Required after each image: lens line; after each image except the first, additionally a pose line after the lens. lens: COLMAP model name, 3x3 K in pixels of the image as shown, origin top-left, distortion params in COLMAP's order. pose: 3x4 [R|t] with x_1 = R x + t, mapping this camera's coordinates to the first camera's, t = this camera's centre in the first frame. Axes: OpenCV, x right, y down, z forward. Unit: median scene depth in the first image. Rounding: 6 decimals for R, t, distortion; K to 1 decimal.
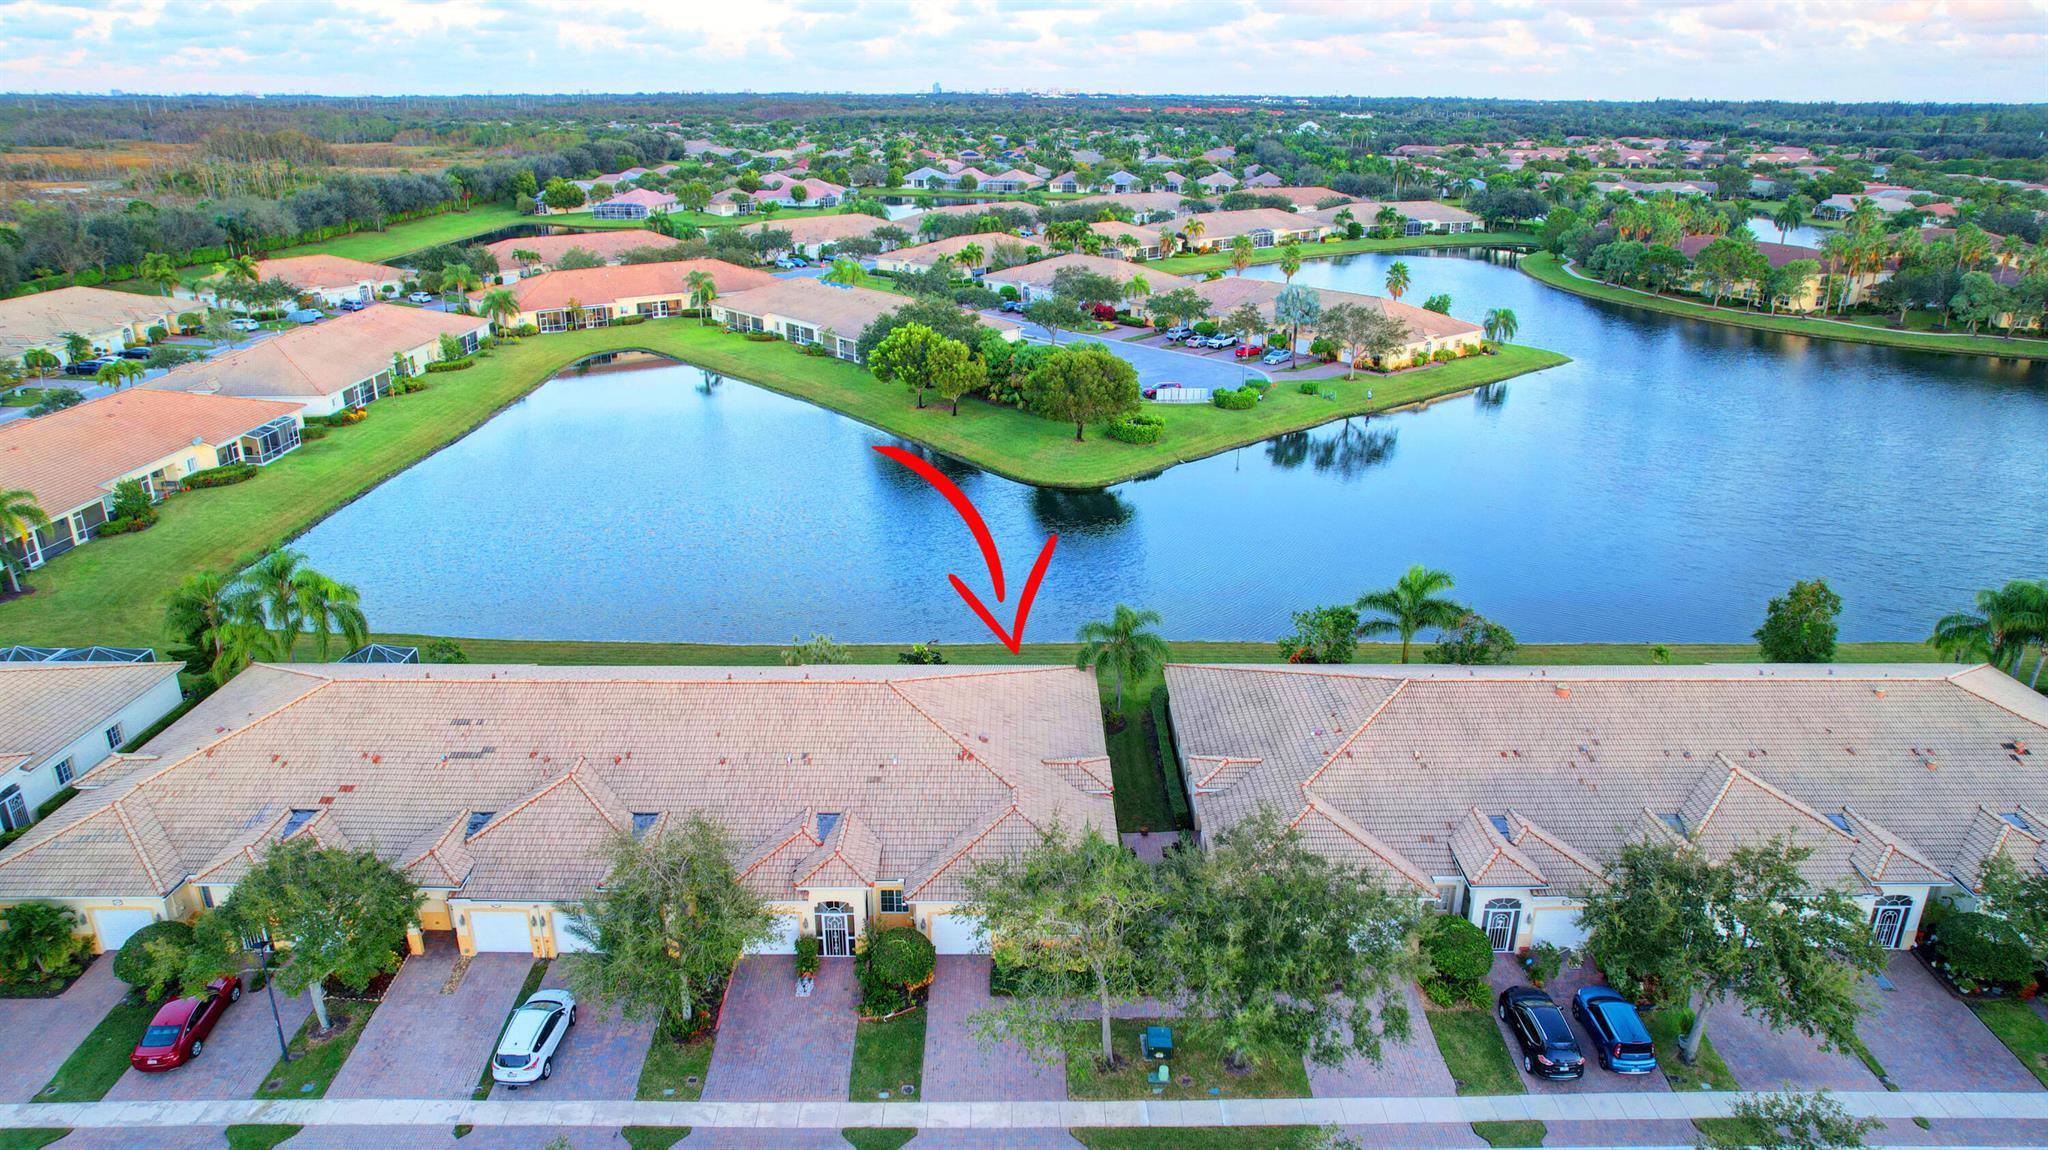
lens RADIAL K [[1301.4, 0, 1030.0], [0, 1301.4, 574.0], [0, 0, 1]] dist [-0.079665, 0.074720]
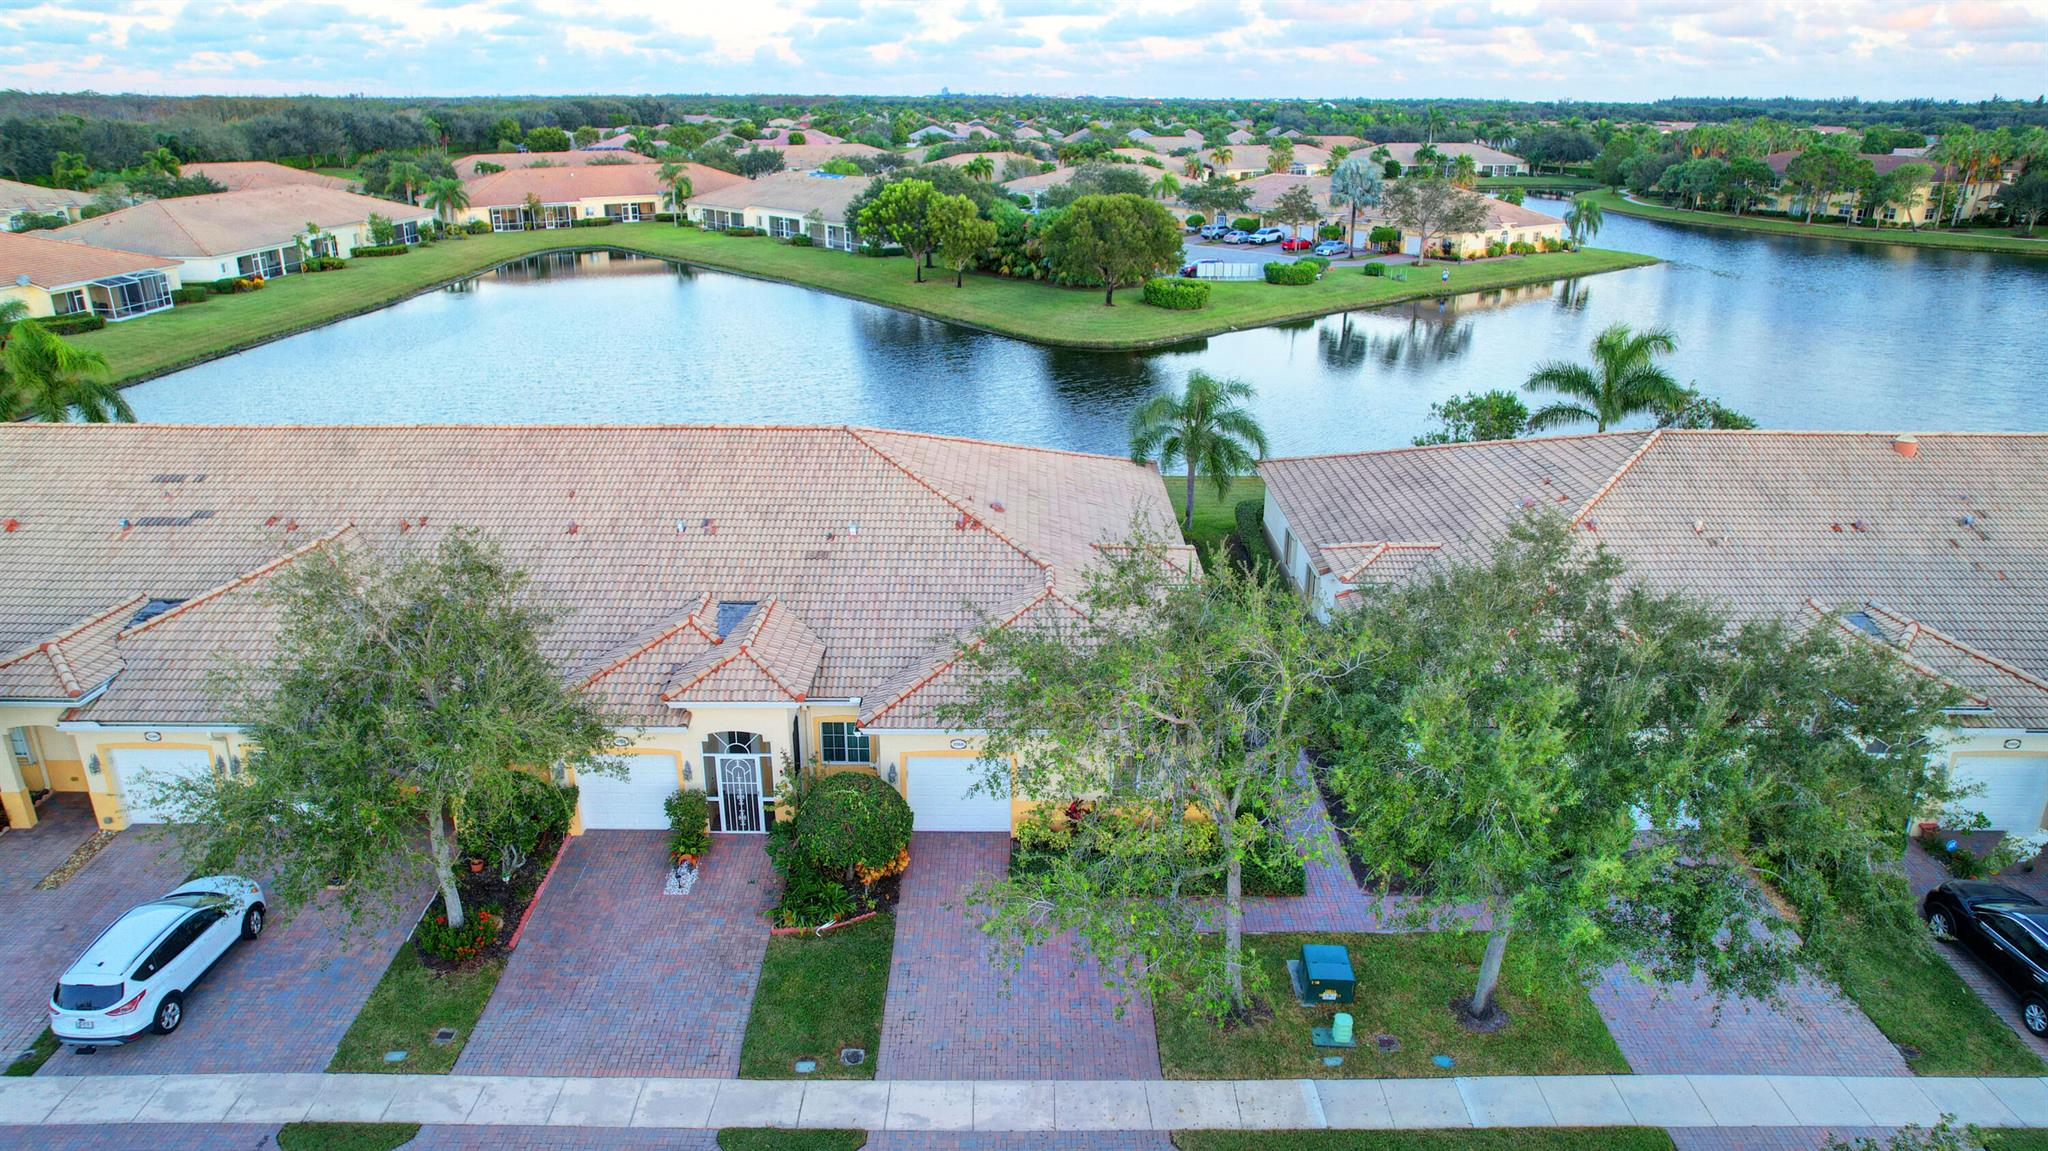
lens RADIAL K [[1301.4, 0, 1030.0], [0, 1301.4, 574.5], [0, 0, 1]] dist [-0.079665, 0.074720]
pose [[0.999978, 0.004577, -0.004903, -0.013733], [-0.004605, 0.999973, -0.005739, 0.132874], [0.004876, 0.005761, 0.999972, 0.305072]]
